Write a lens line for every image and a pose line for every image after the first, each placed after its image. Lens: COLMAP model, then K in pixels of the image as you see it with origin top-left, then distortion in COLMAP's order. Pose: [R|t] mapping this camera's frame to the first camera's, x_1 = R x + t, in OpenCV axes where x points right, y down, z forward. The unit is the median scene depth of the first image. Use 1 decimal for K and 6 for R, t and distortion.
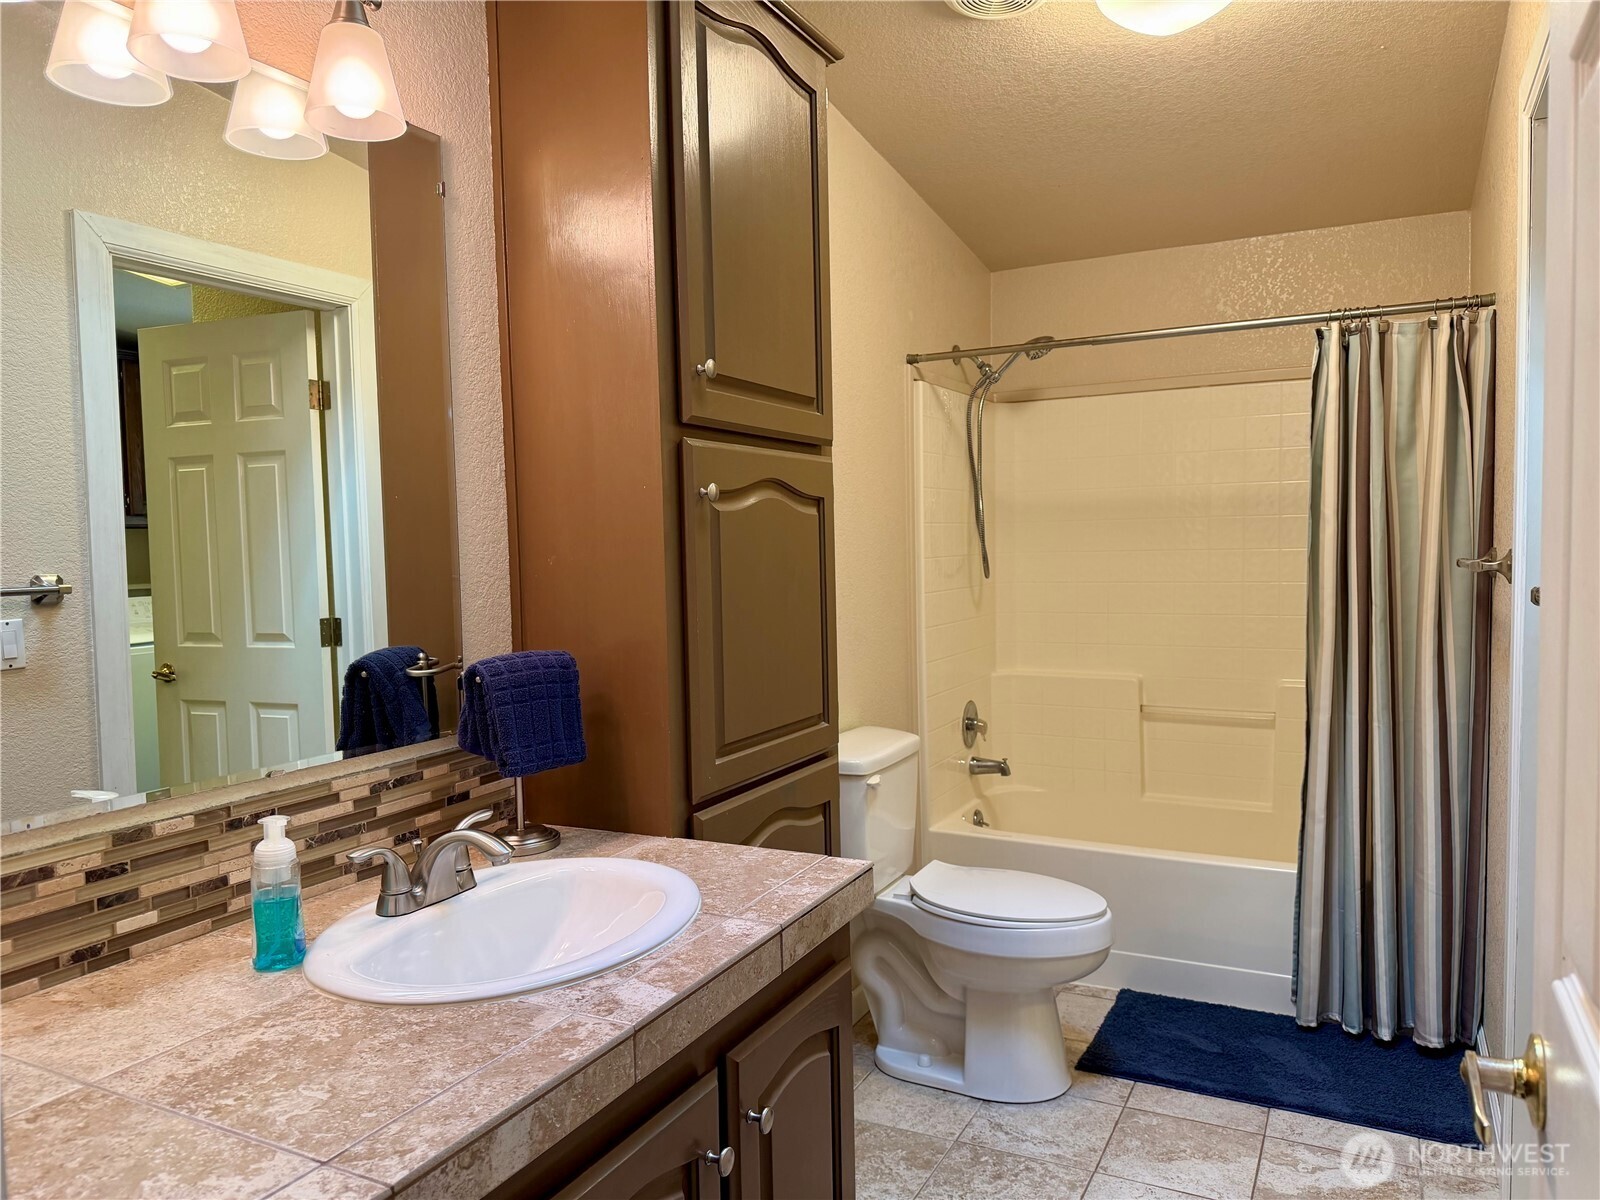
lens RADIAL K [[1127.1, 0, 795.1], [0, 1127.1, 614.2], [0, 0, 1]] dist [0.015382, -0.026867]
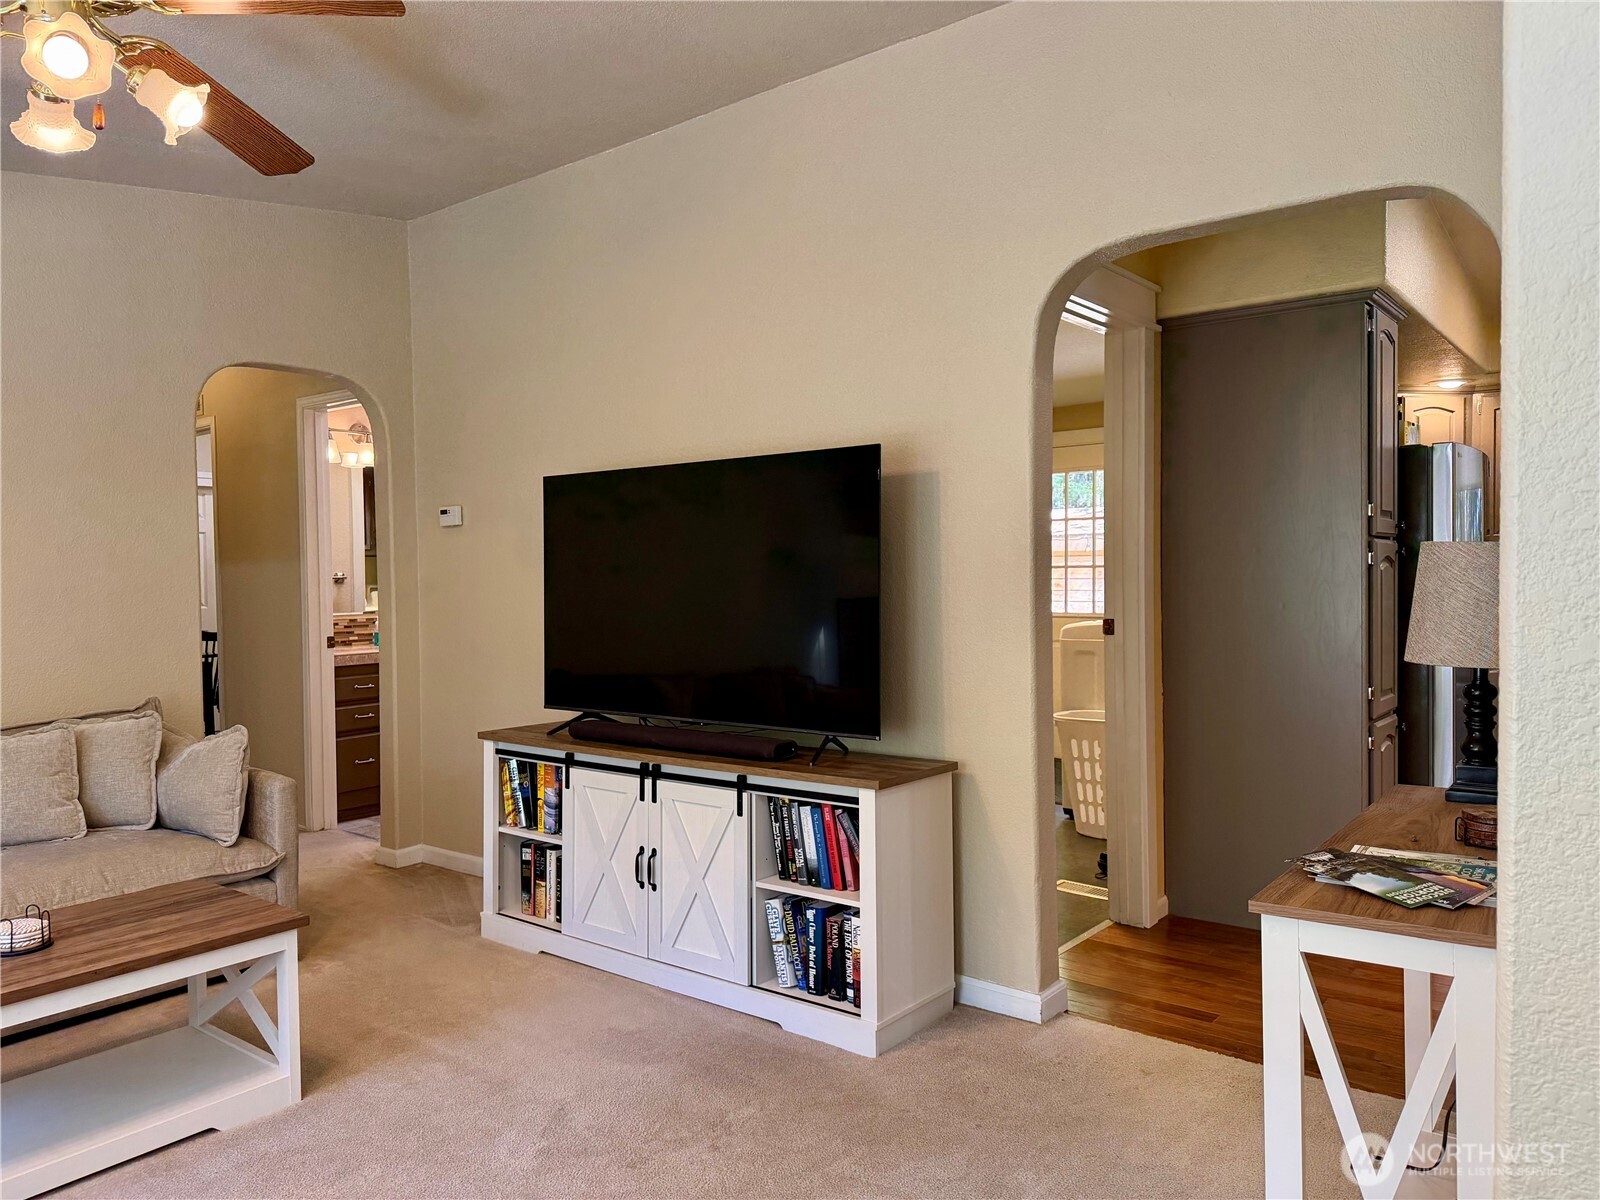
lens RADIAL K [[1127.1, 0, 798.0], [0, 1127.1, 600.3], [0, 0, 1]] dist [0.015382, -0.026867]
pose [[0.979959, 0.009960, -0.198952, 2.094064], [-0.017582, 0.999176, -0.036580, 0.233871], [0.198424, 0.039345, 0.979326, -3.143054]]
